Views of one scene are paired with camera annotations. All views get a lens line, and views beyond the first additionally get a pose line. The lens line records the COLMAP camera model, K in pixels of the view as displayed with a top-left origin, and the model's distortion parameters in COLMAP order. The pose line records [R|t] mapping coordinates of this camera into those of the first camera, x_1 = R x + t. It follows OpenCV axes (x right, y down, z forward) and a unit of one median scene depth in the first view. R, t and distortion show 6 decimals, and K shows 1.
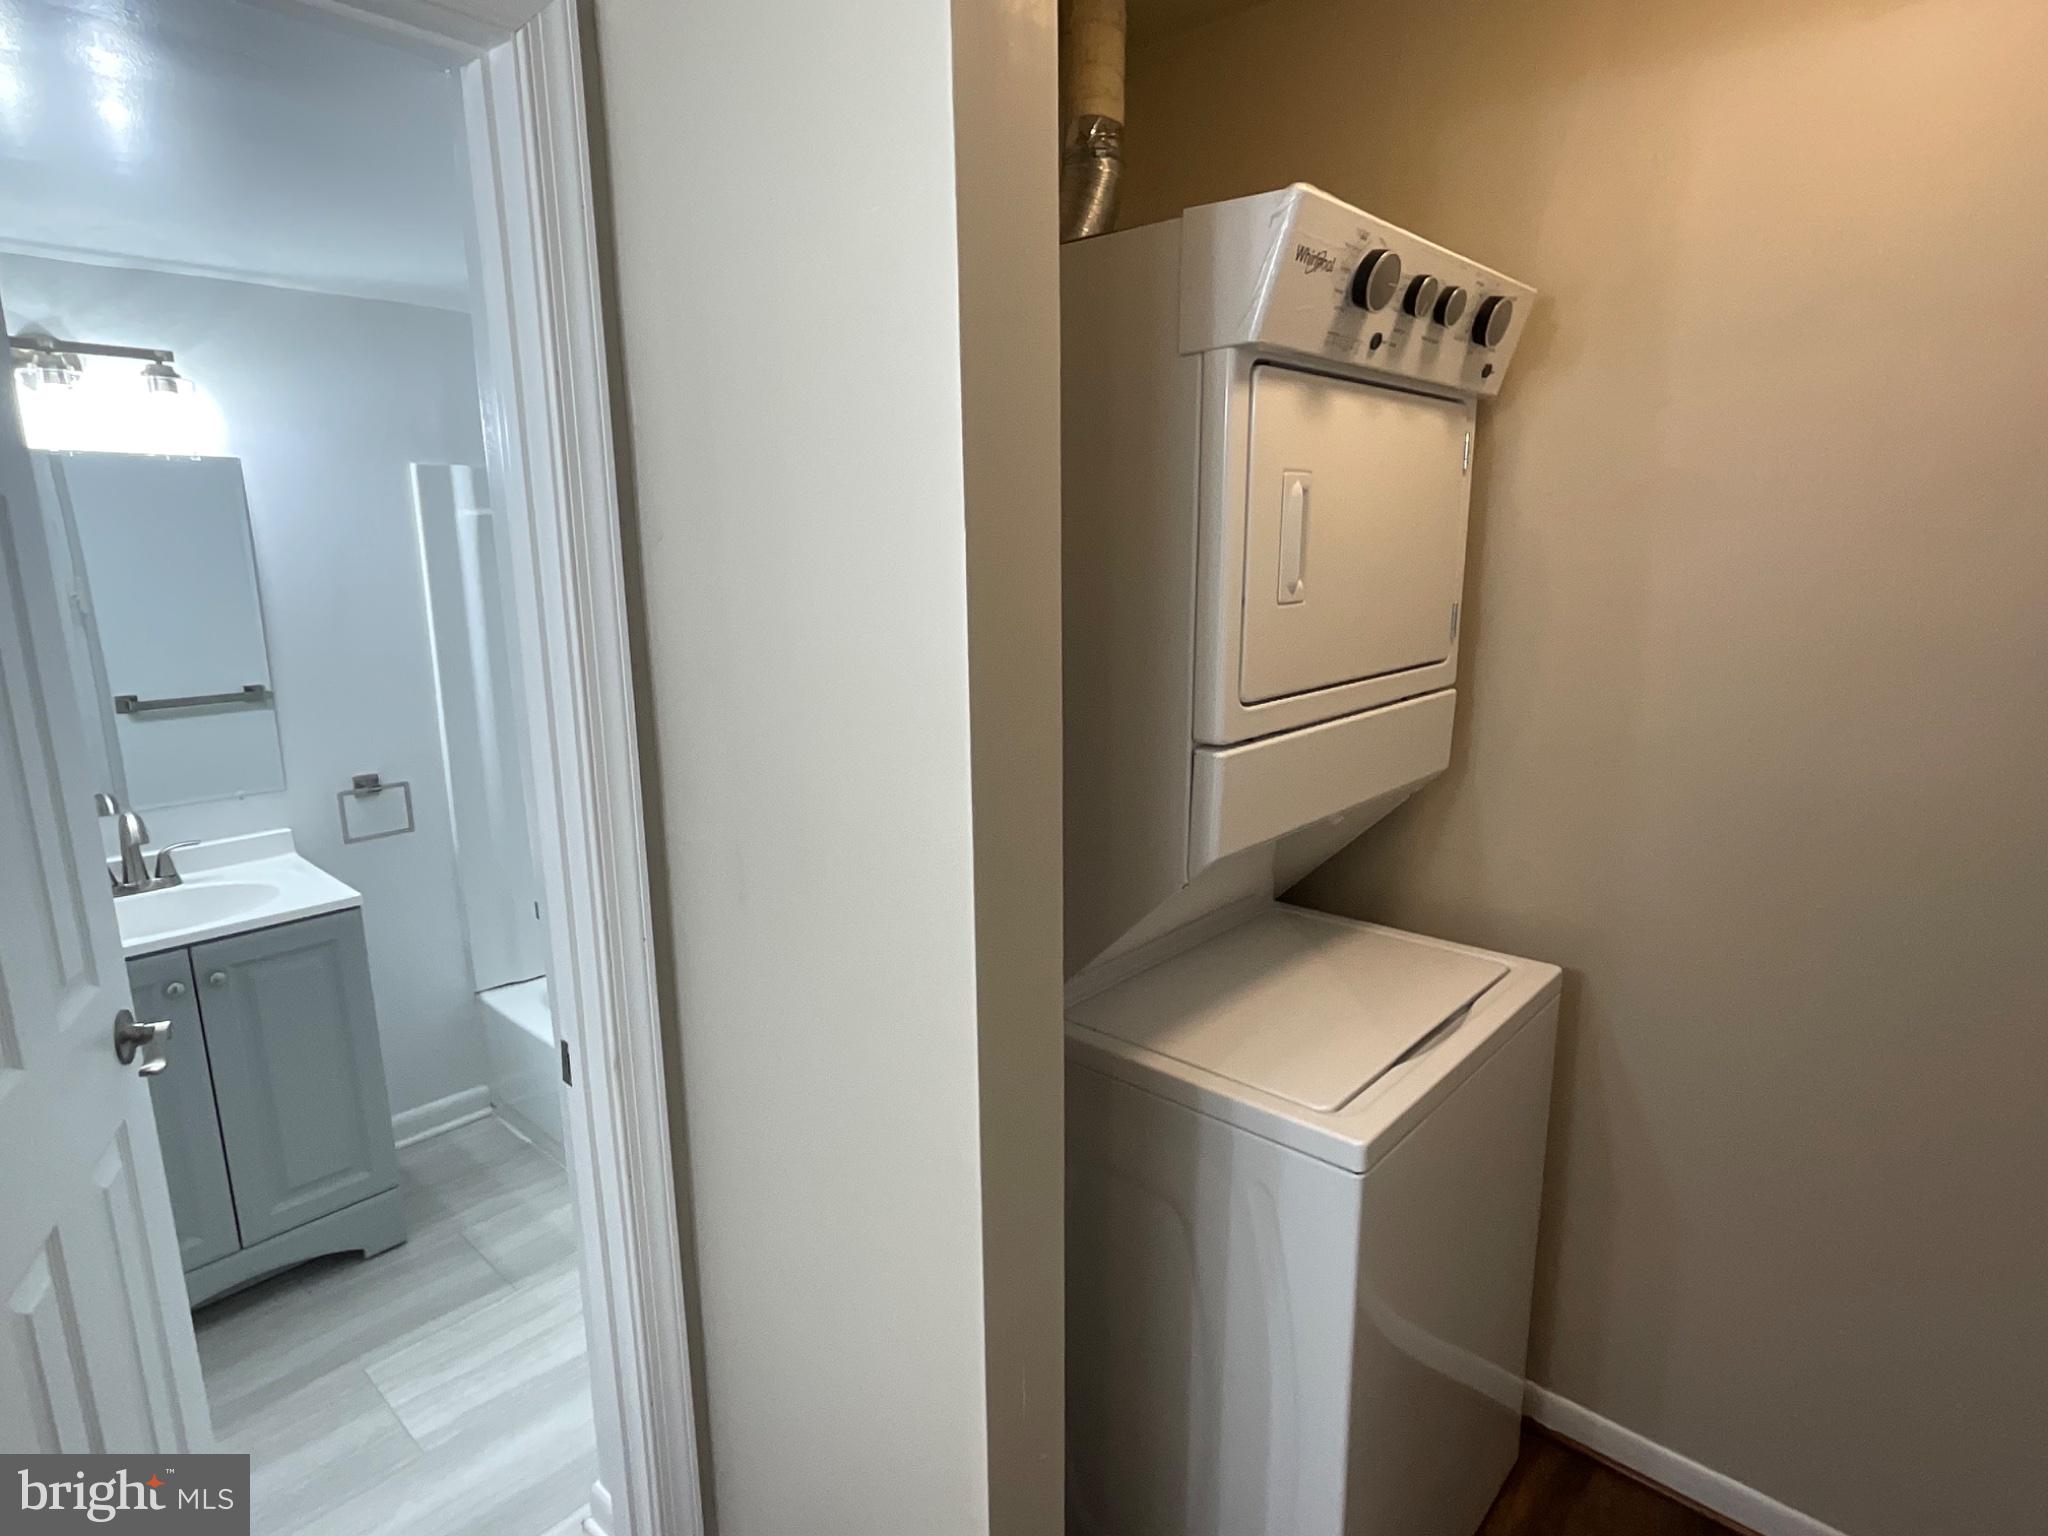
lens RADIAL K [[1099.8, 0, 1032.7], [0, 1099.8, 768.6], [0, 0, 1]] dist [-0.008379, 0.006917]
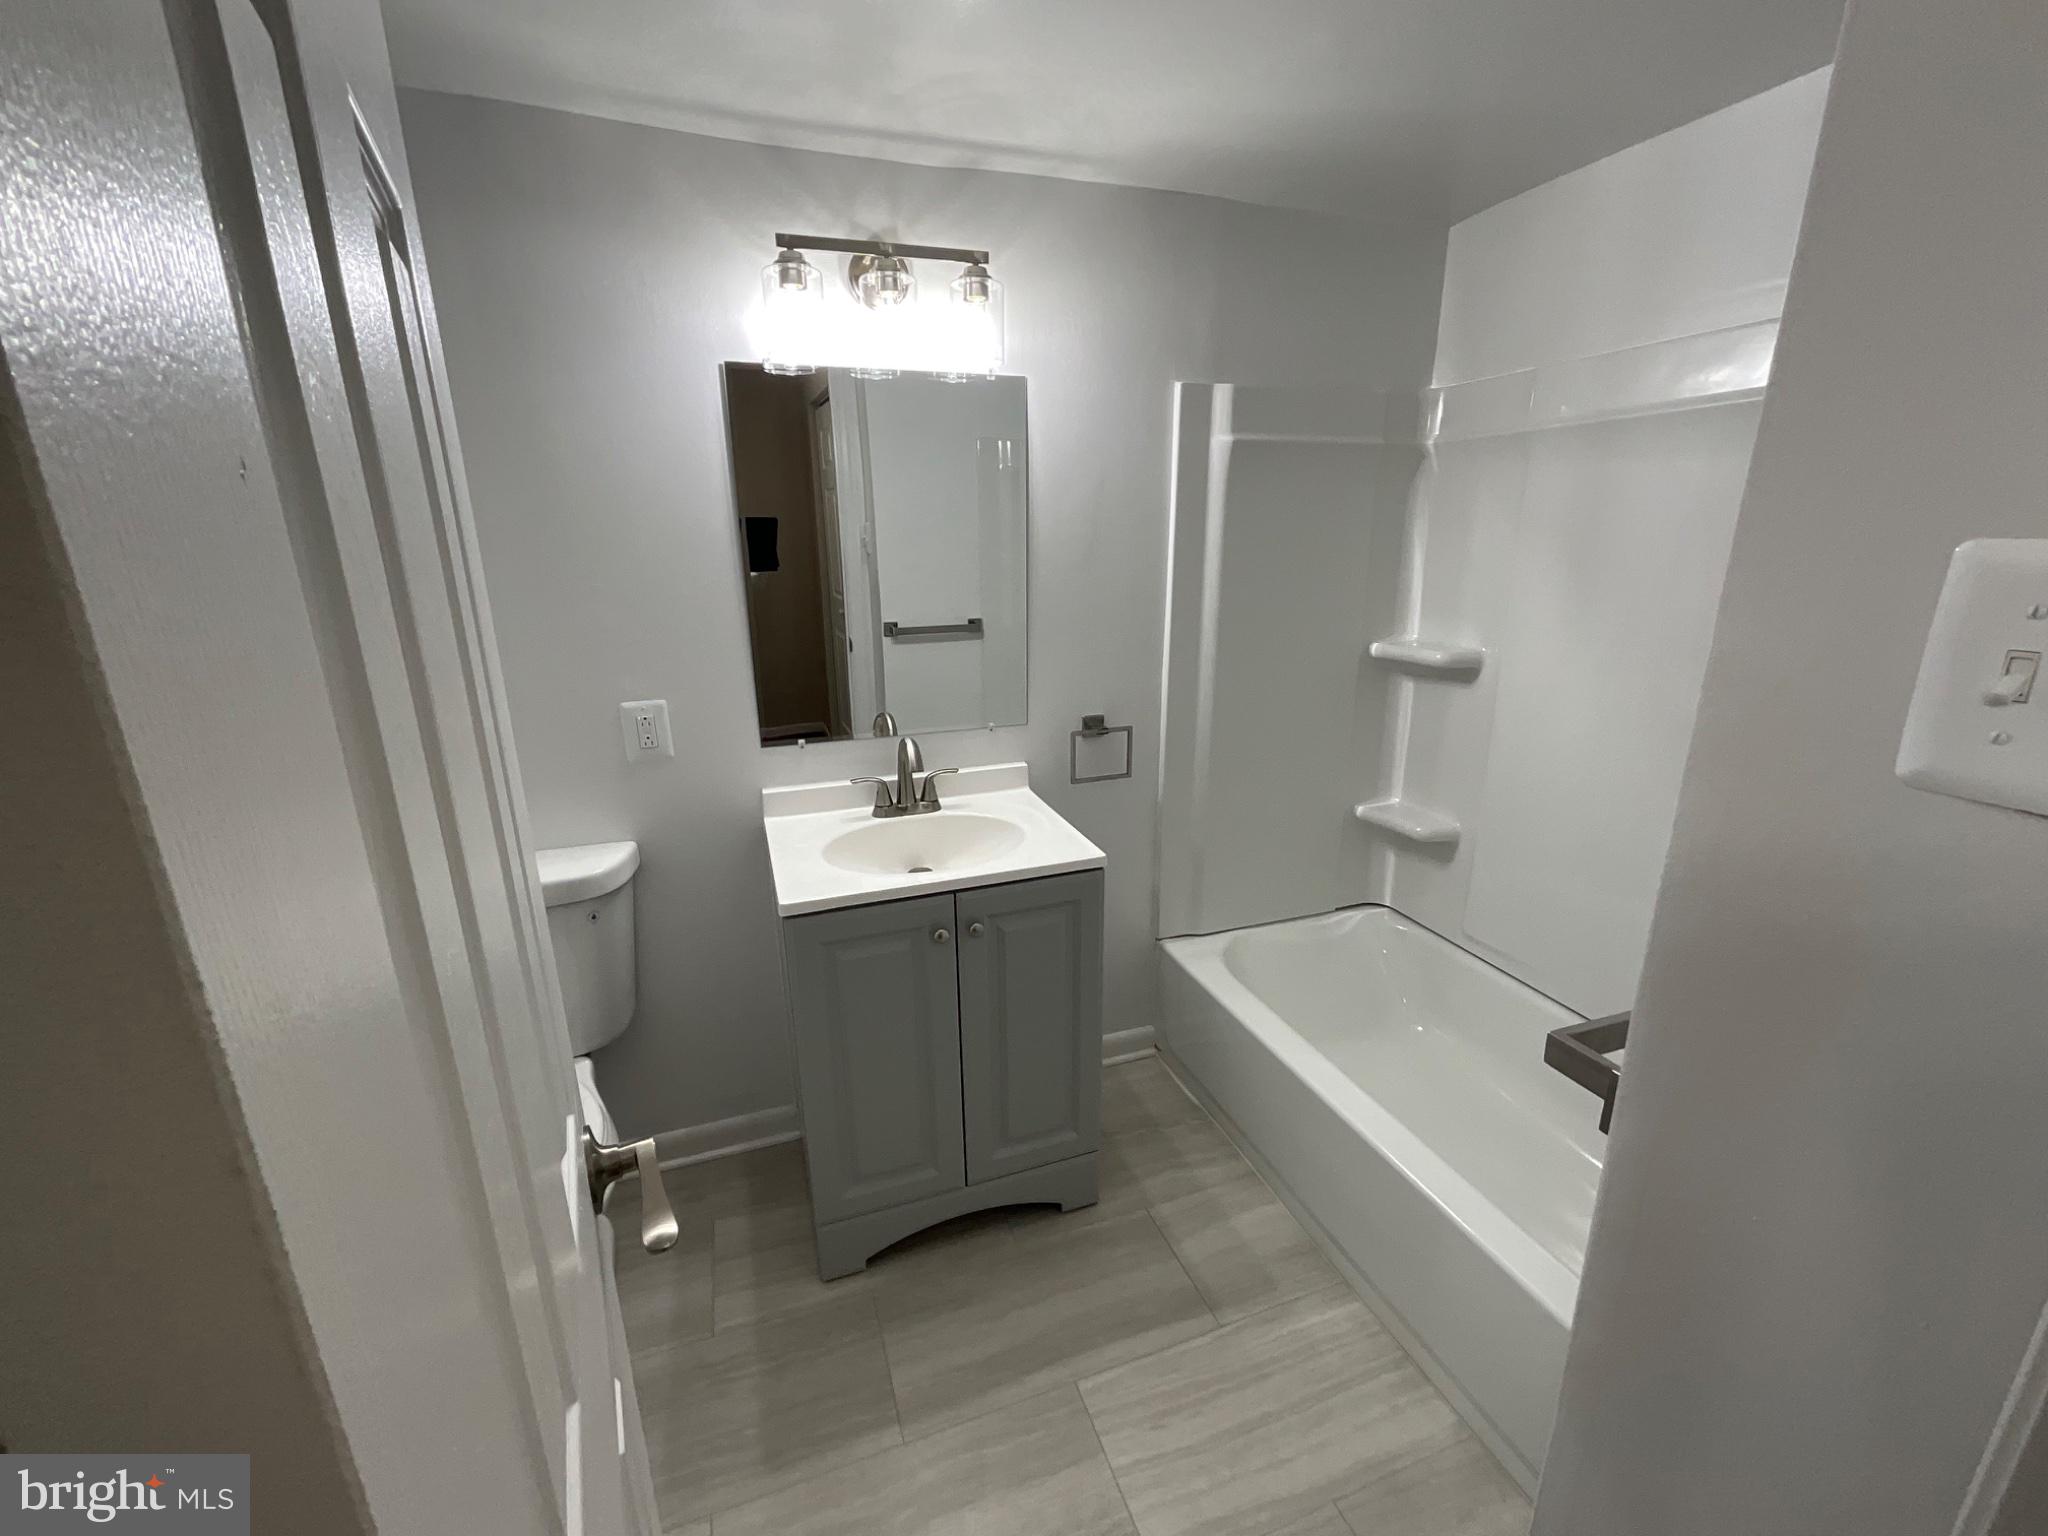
lens RADIAL K [[826.2, 0, 1024.0], [0, 826.2, 764.3], [0, 0, 1]] dist [-0.004203, -0.000280]
pose [[0.875502, 0.129491, -0.465541, -0.336606], [-0.093099, 0.990577, 0.100447, -0.021196], [0.474161, -0.044600, 0.879308, 0.341390]]
